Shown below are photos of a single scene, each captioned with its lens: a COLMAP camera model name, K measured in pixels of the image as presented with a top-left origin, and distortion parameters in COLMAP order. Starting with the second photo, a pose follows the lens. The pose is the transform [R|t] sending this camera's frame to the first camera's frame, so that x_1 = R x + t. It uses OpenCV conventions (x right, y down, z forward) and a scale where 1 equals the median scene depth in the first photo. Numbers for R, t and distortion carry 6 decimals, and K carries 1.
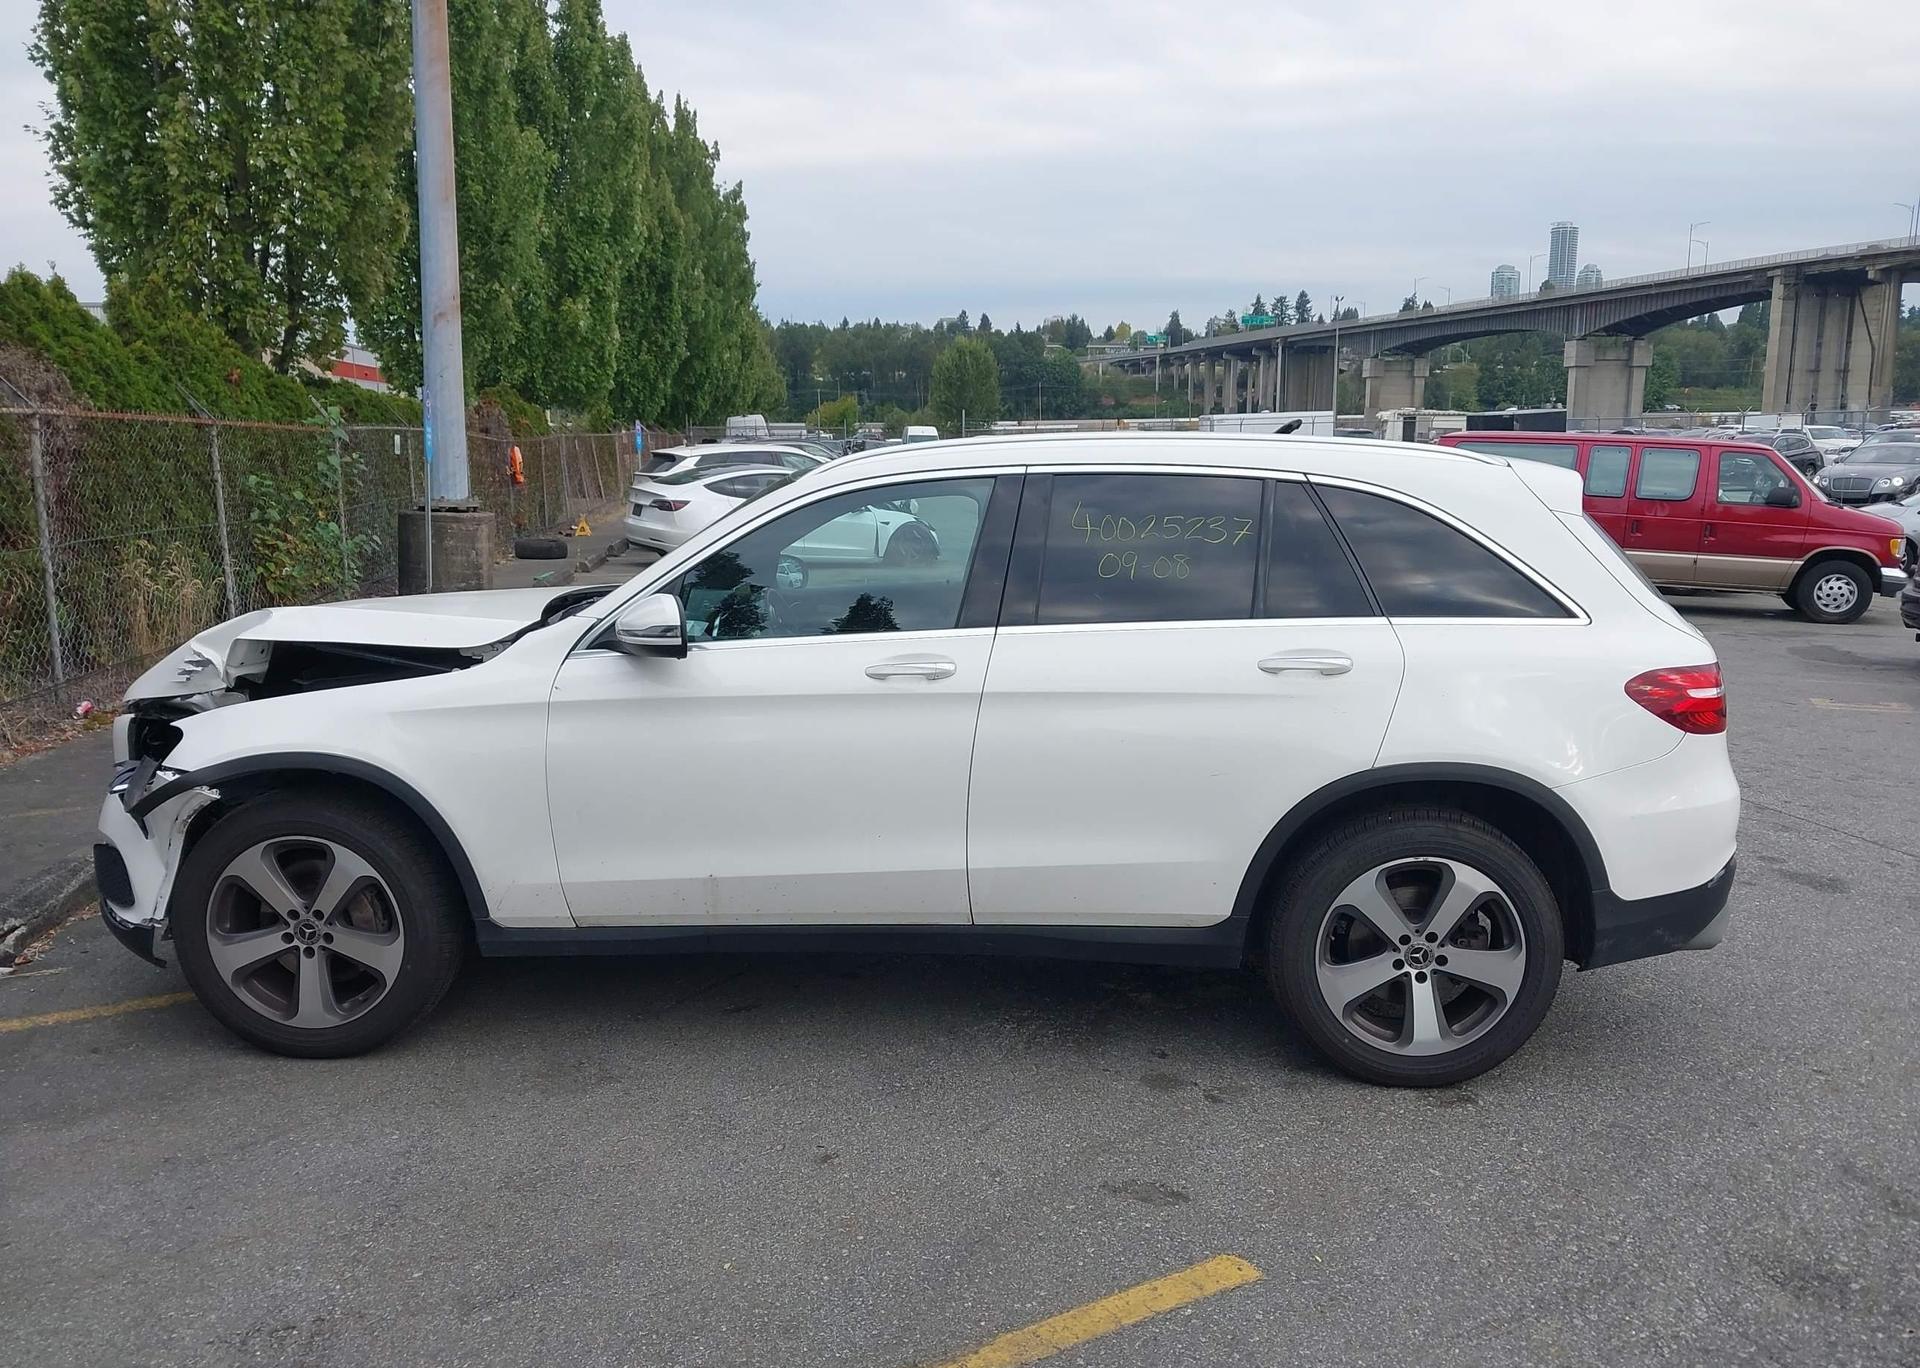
lens RADIAL K [[1526.6, 0, 949.2], [0, 1526.6, 678.2], [0, 0, 1]] dist [0.020365, -0.026372]
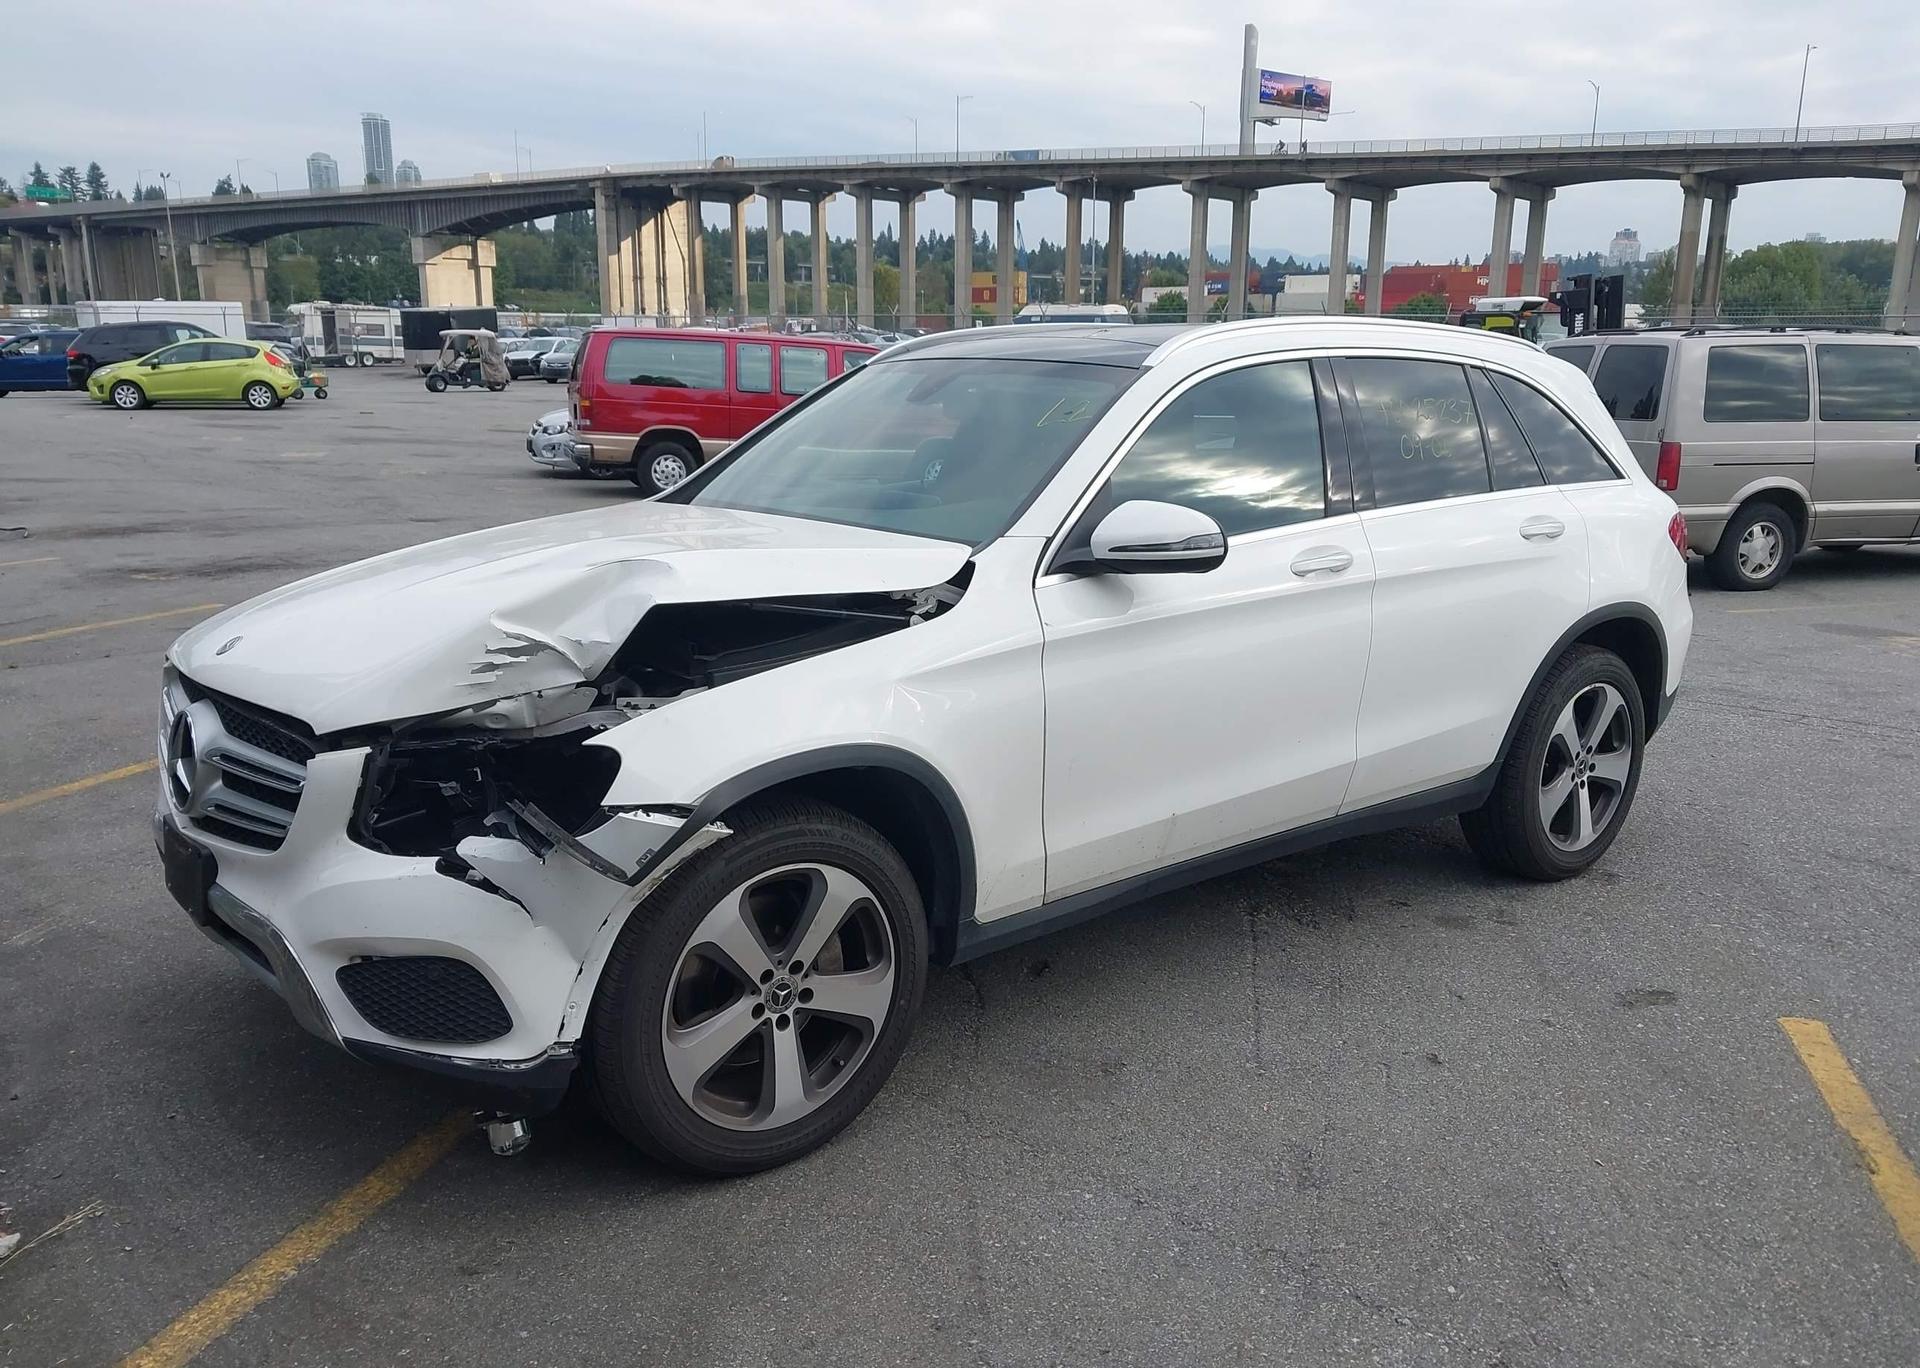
lens RADIAL K [[1526.6, 0, 963.9], [0, 1526.6, 680.8], [0, 0, 1]] dist [0.020365, -0.026372]
pose [[0.752205, -0.131660, 0.645642, -0.784146], [0.088618, 0.991147, 0.098870, -0.045344], [-0.652943, -0.017155, 0.757213, 0.388245]]
